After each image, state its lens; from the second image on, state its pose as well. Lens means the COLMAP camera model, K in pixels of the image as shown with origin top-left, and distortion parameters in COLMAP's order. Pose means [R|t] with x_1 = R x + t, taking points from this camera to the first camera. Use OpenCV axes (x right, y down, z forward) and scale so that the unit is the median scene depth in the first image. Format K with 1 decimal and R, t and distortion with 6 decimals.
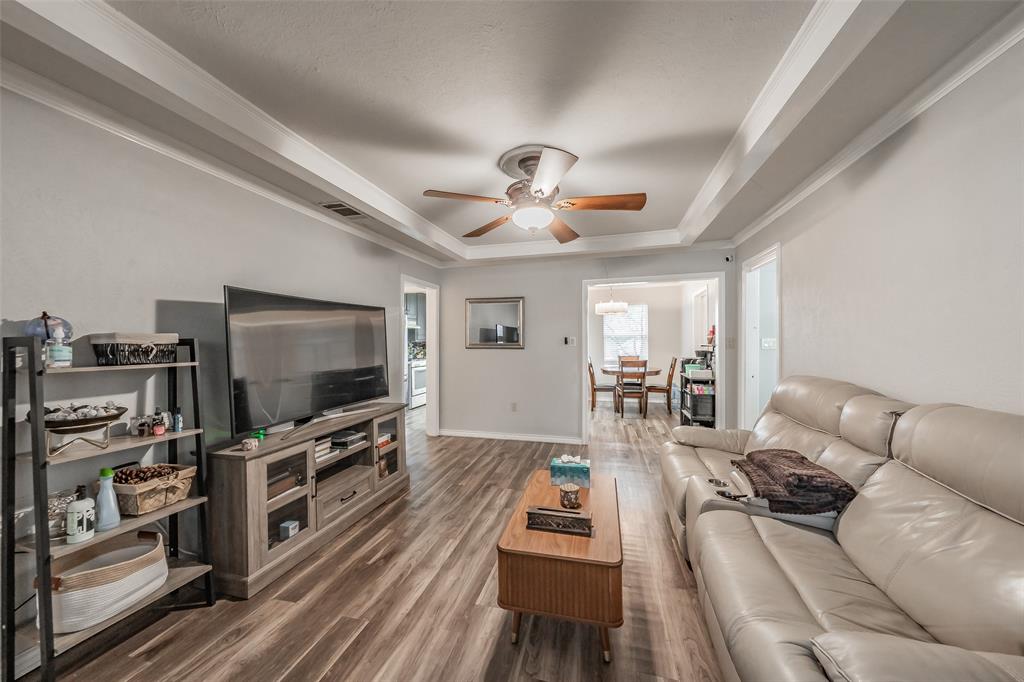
lens RADIAL K [[364.0, 0, 516.7], [0, 364.0, 342.7], [0, 0, 1]] dist [0.000239, 0.000198]
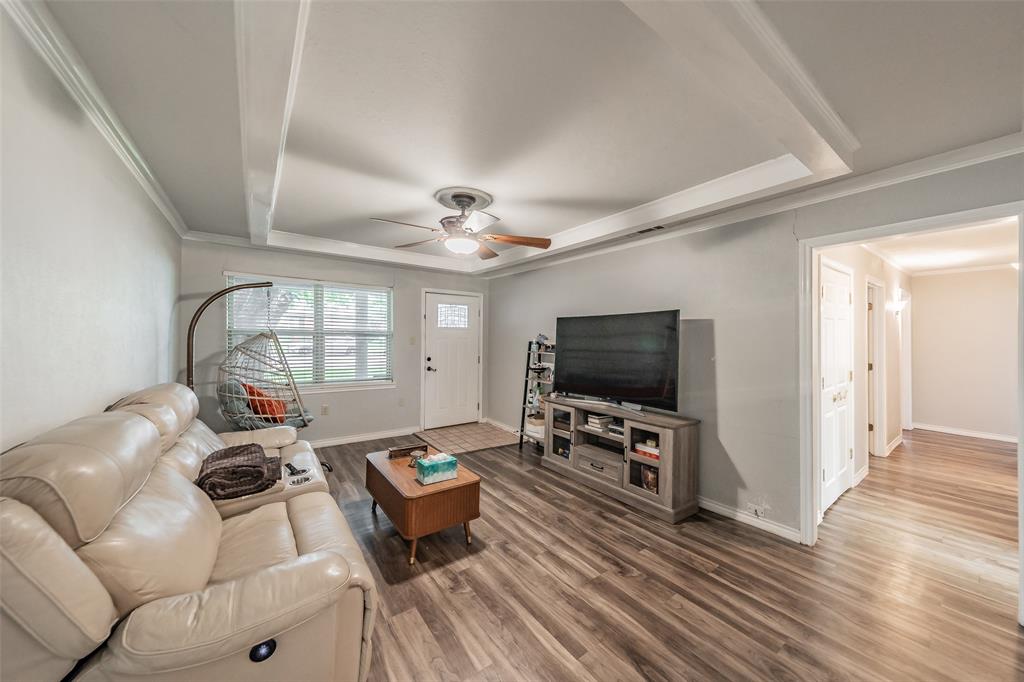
lens RADIAL K [[364.0, 0, 515.9], [0, 364.0, 339.3], [0, 0, 1]] dist [0.000239, 0.000198]
pose [[-0.646872, 0.004888, -0.762583, 0.806416], [-0.007207, 0.999896, 0.012522, -0.050848], [0.762564, 0.013597, -0.646769, 1.835305]]
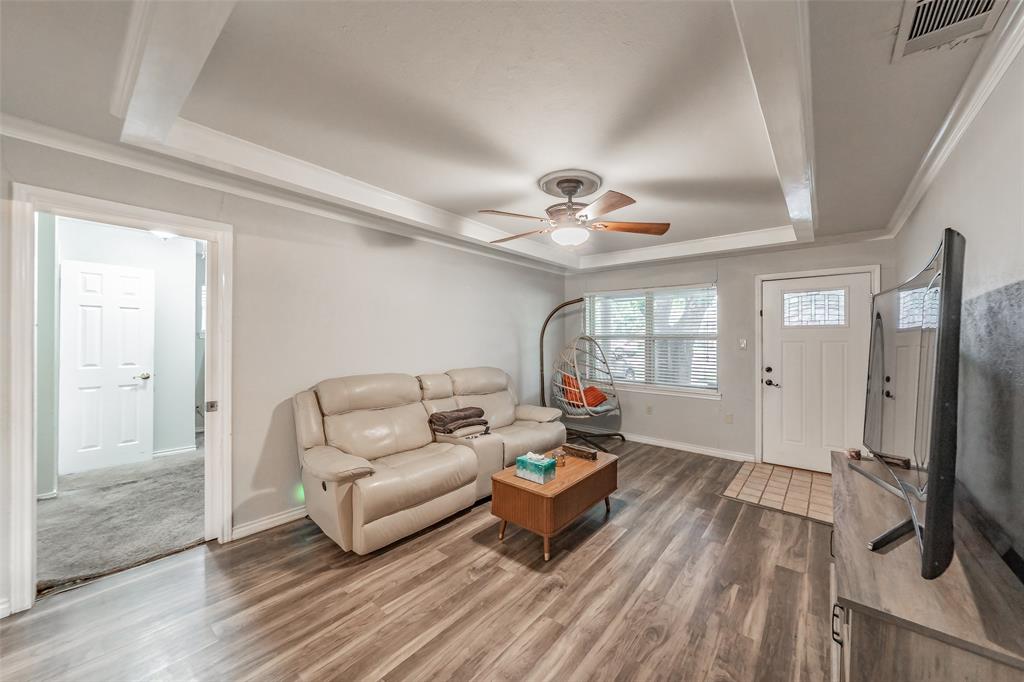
lens RADIAL K [[364.0, 0, 535.4], [0, 364.0, 346.2], [0, 0, 1]] dist [0.000239, 0.000198]
pose [[-0.911015, -0.002315, 0.412366, -0.297305], [0.004236, 0.999879, 0.014971, -0.033013], [-0.412351, 0.015385, -0.910895, 1.950148]]
